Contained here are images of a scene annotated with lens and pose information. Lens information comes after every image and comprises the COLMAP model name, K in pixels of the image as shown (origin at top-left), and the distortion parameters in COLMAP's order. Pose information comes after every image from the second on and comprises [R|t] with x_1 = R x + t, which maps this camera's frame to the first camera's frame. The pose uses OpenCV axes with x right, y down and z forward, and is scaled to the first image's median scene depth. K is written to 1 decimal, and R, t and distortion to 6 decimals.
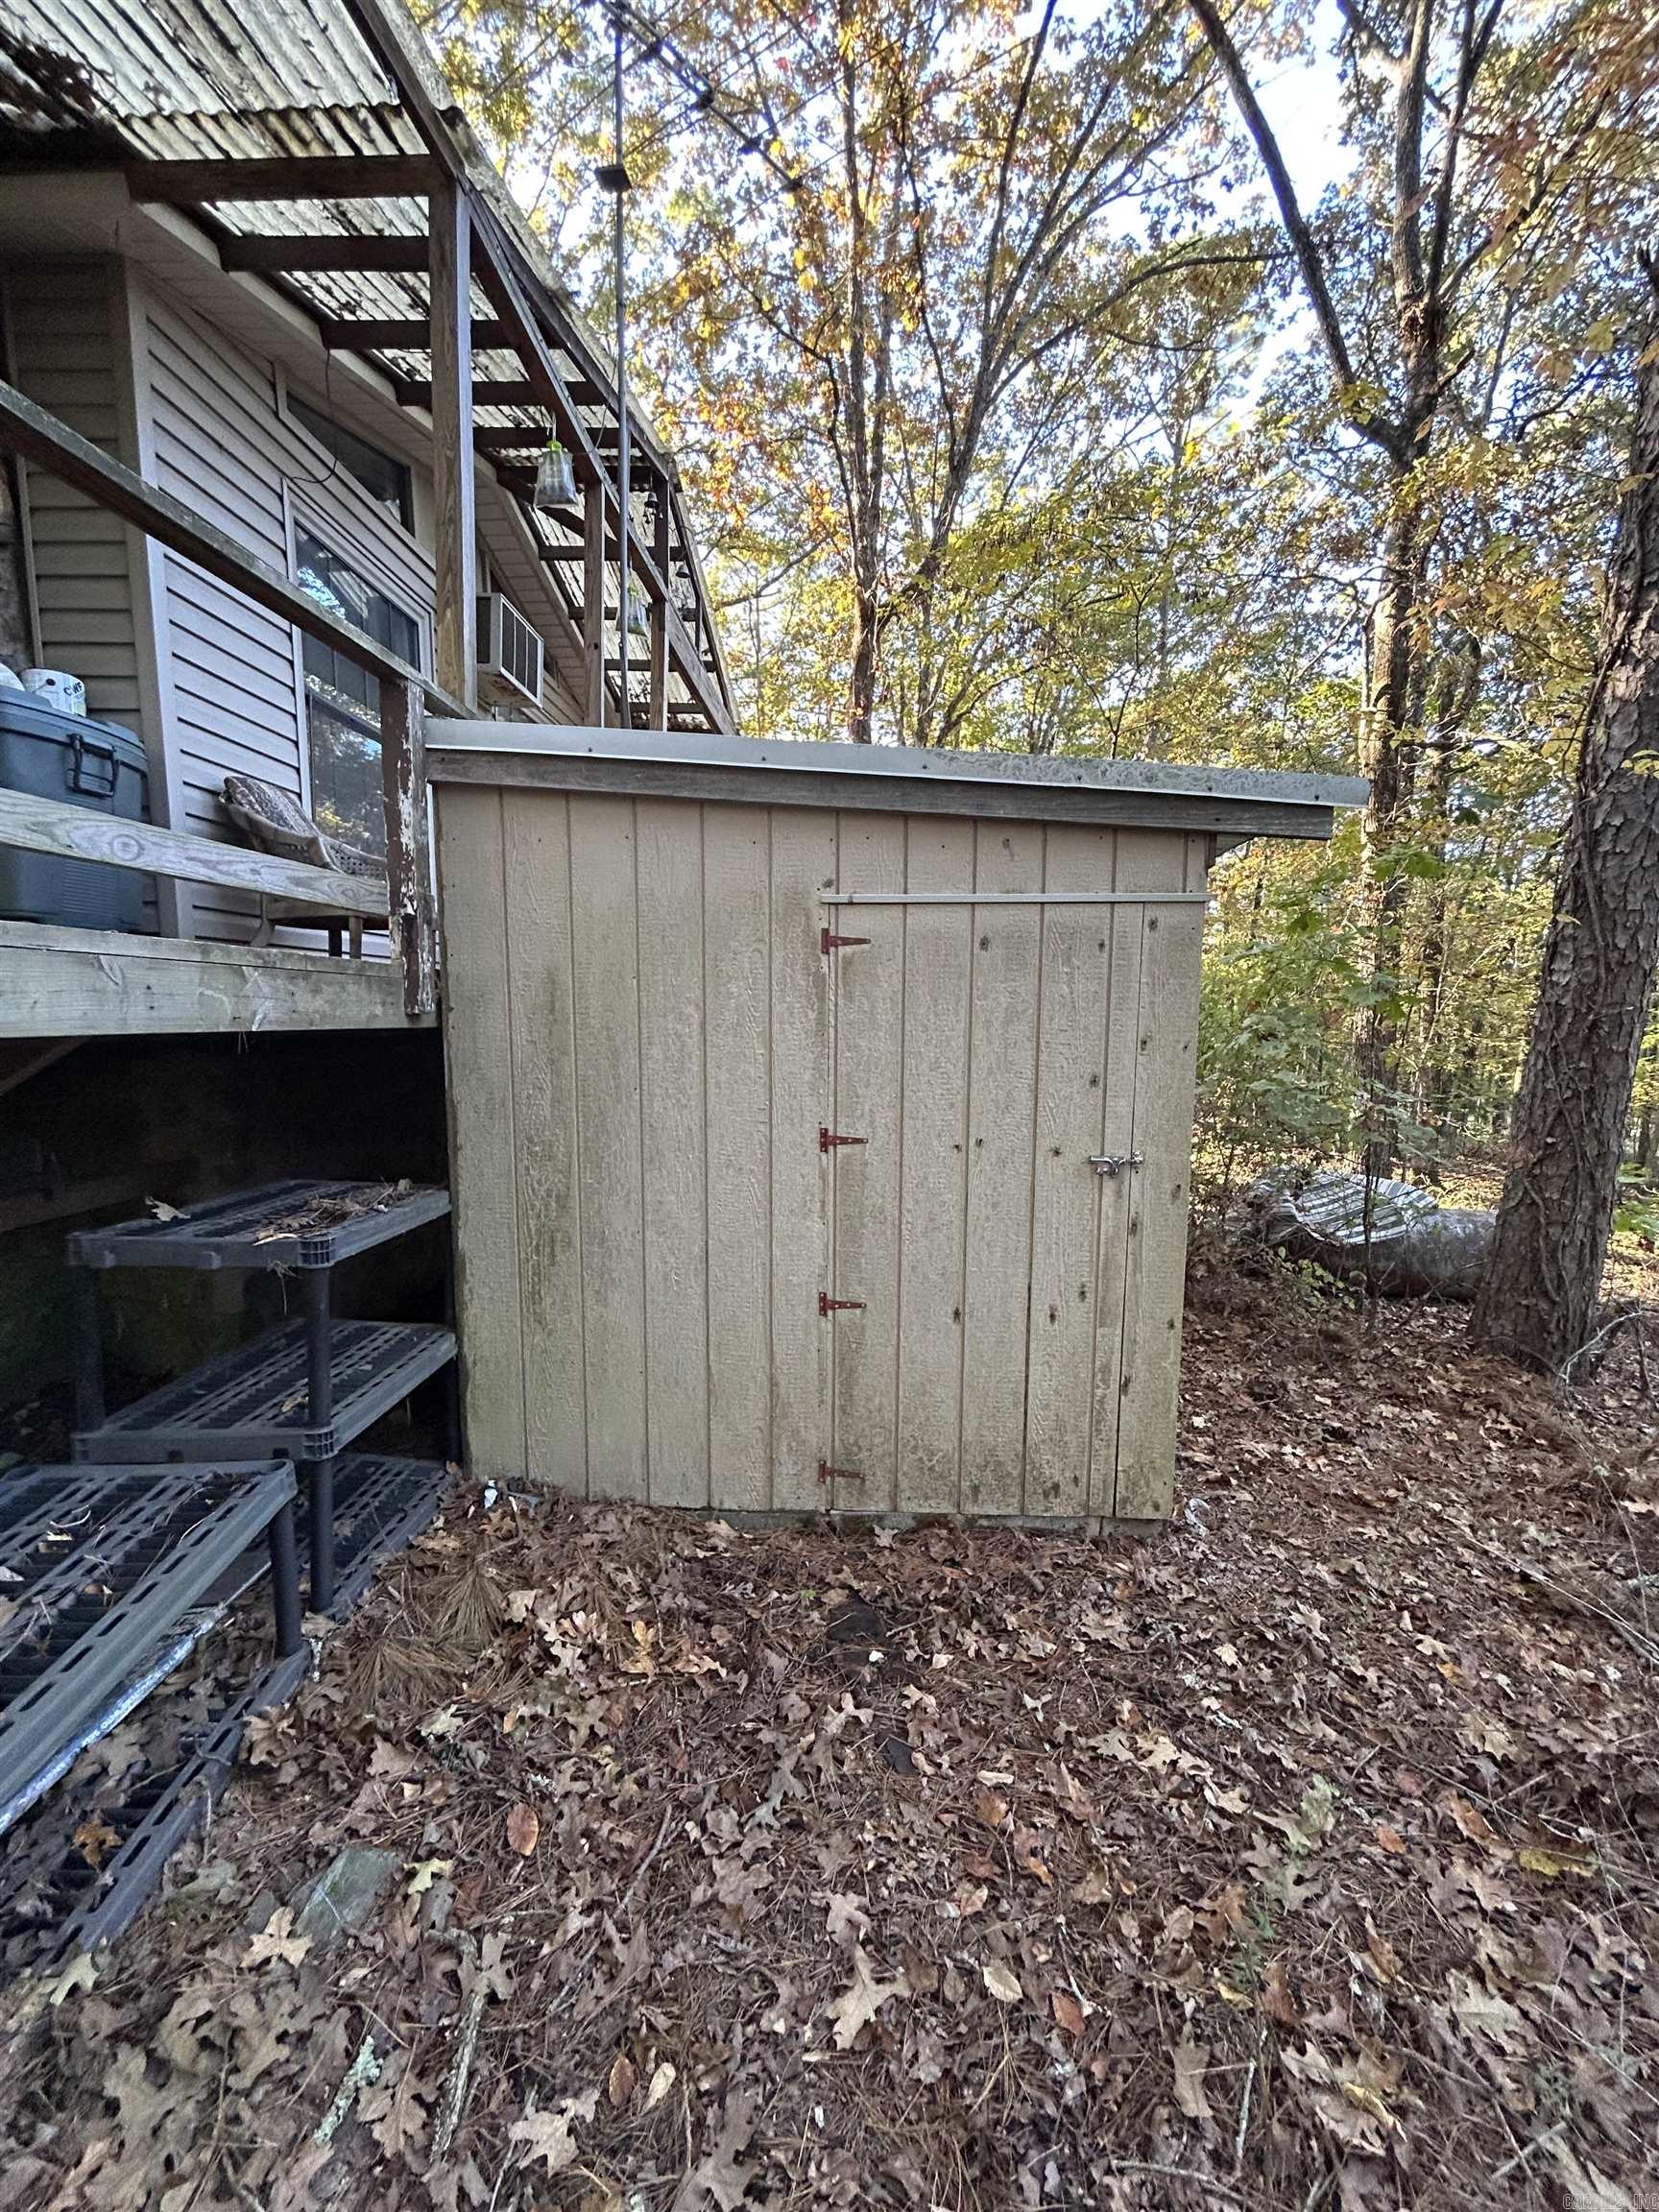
lens RADIAL K [[891.8, 0, 835.0], [0, 891.8, 1097.4], [0, 0, 1]] dist [0.001549, 0.000290]
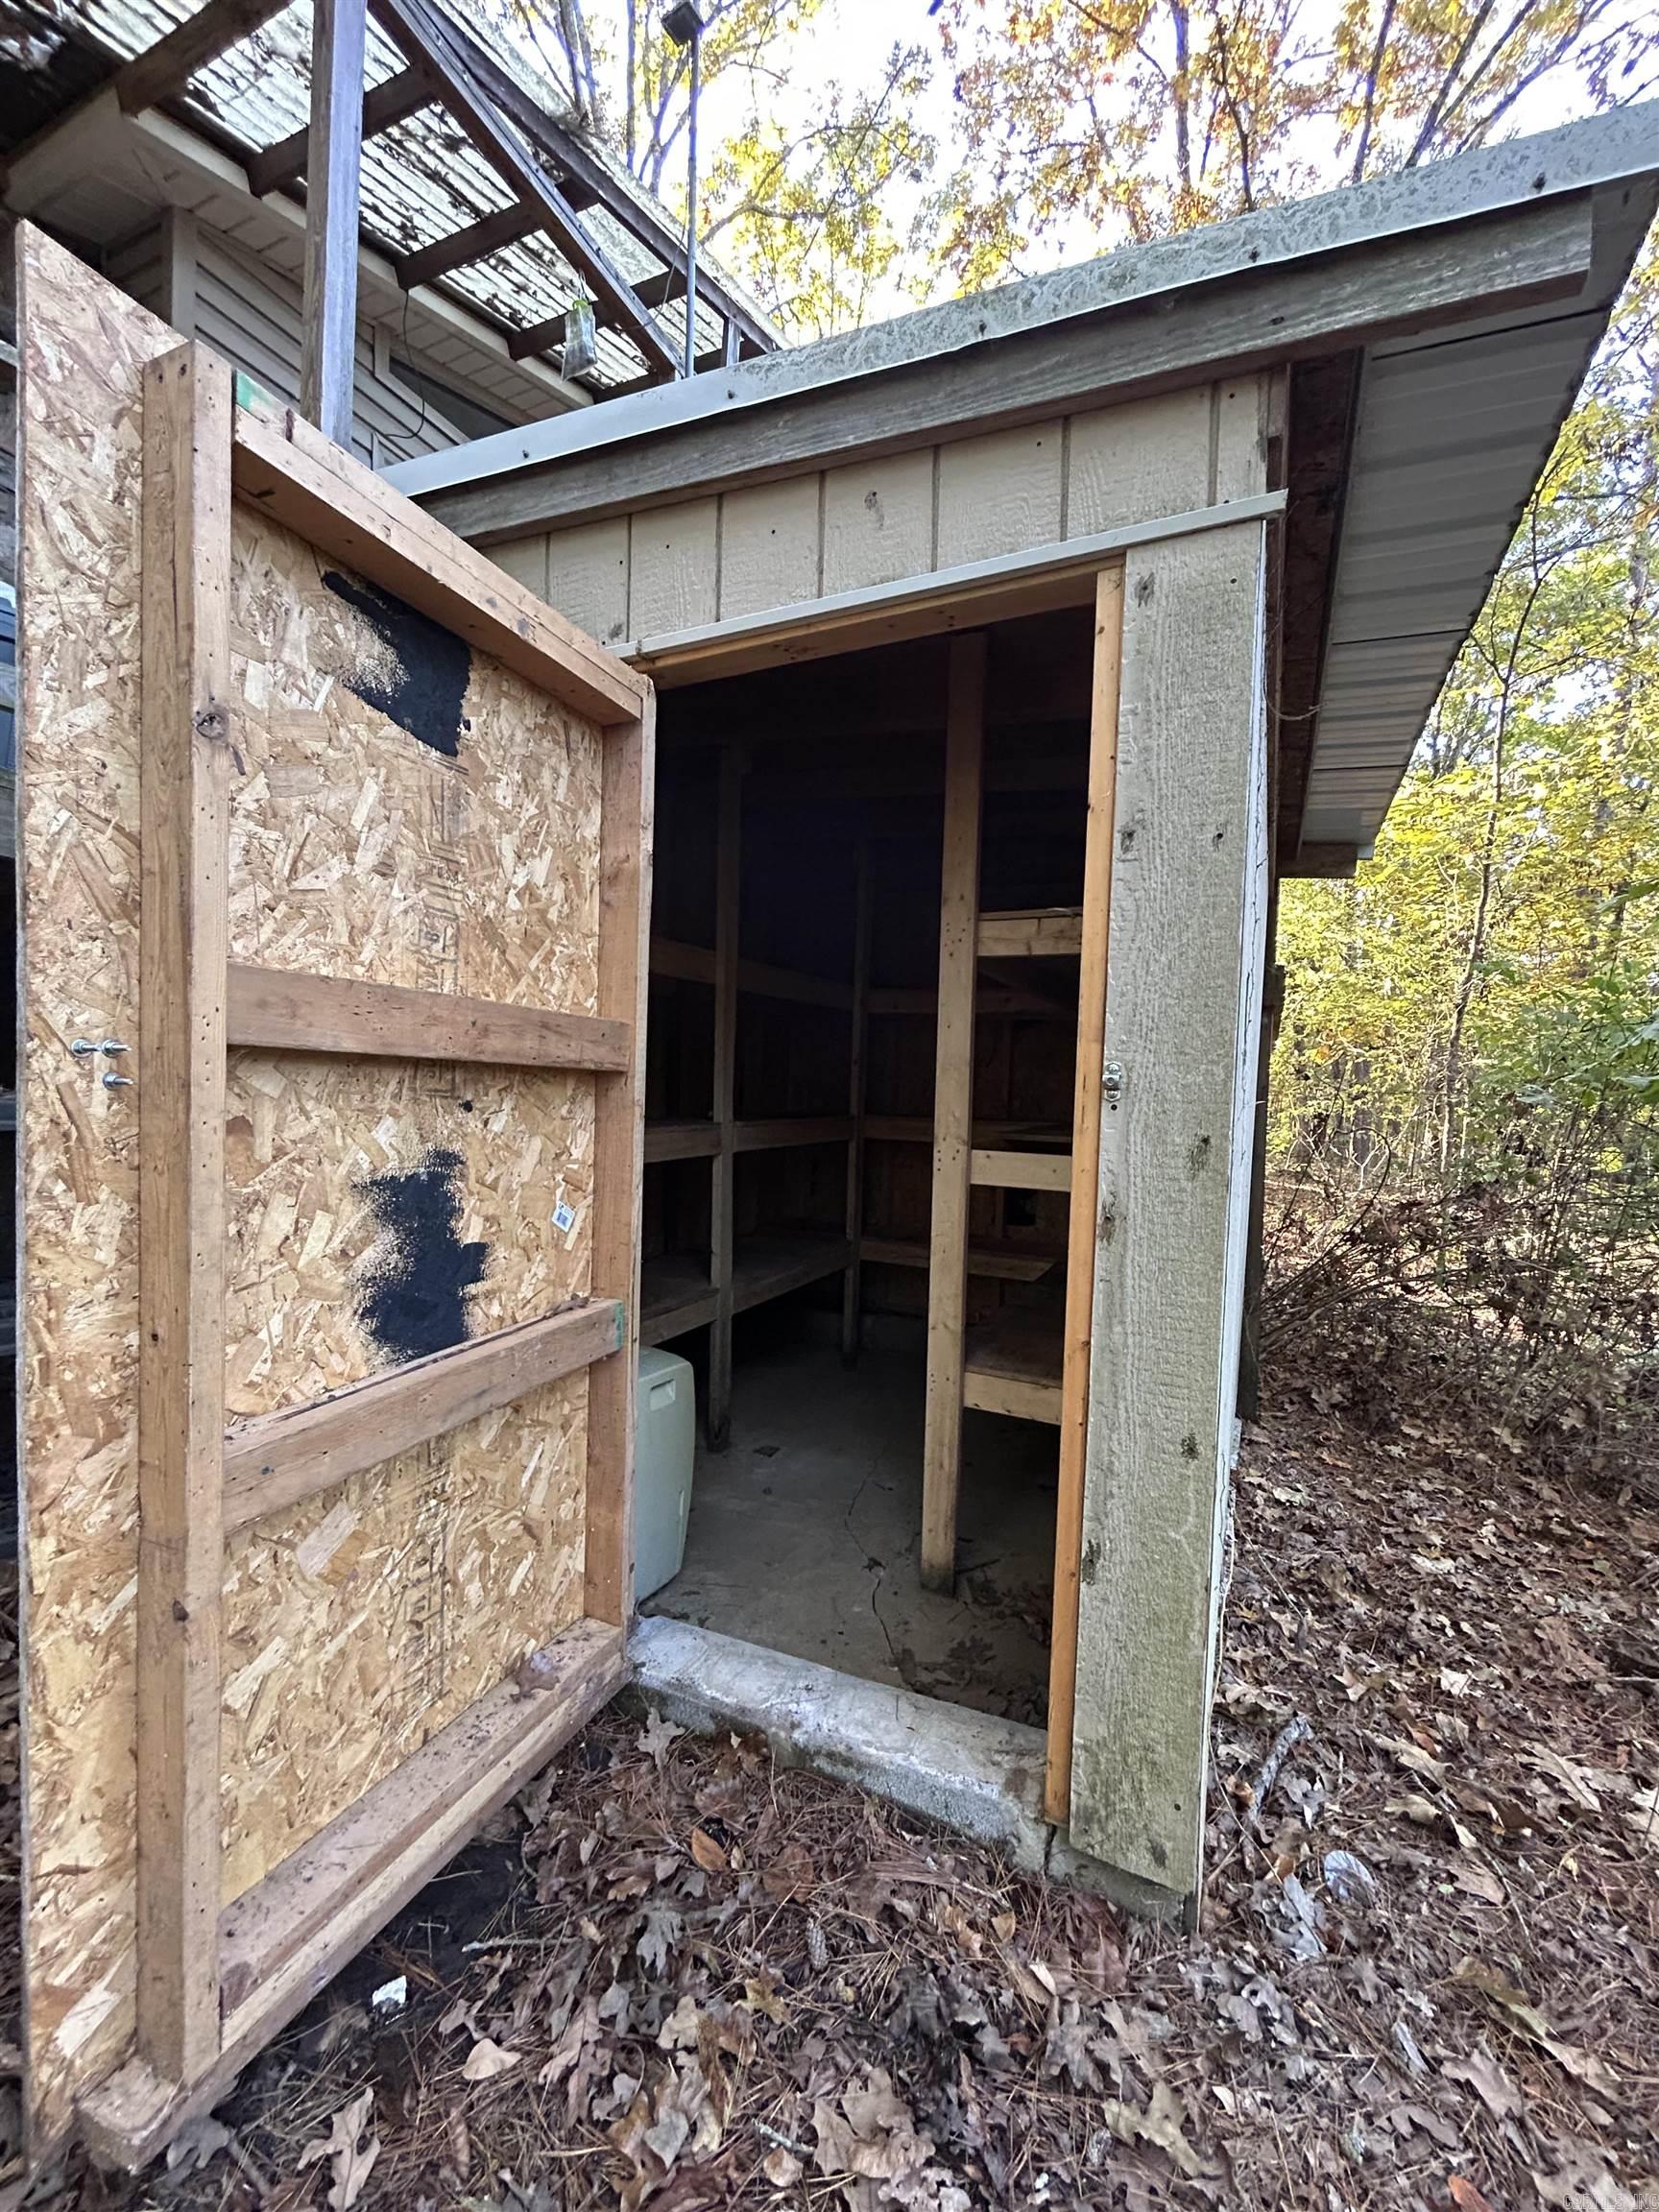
lens RADIAL K [[891.8, 0, 834.2], [0, 891.8, 1097.6], [0, 0, 1]] dist [0.001549, 0.000290]
pose [[0.919695, 0.032937, -0.391250, 0.356400], [-0.067902, 0.994803, -0.075869, 0.115424], [0.386718, 0.096343, 0.917152, 0.460418]]
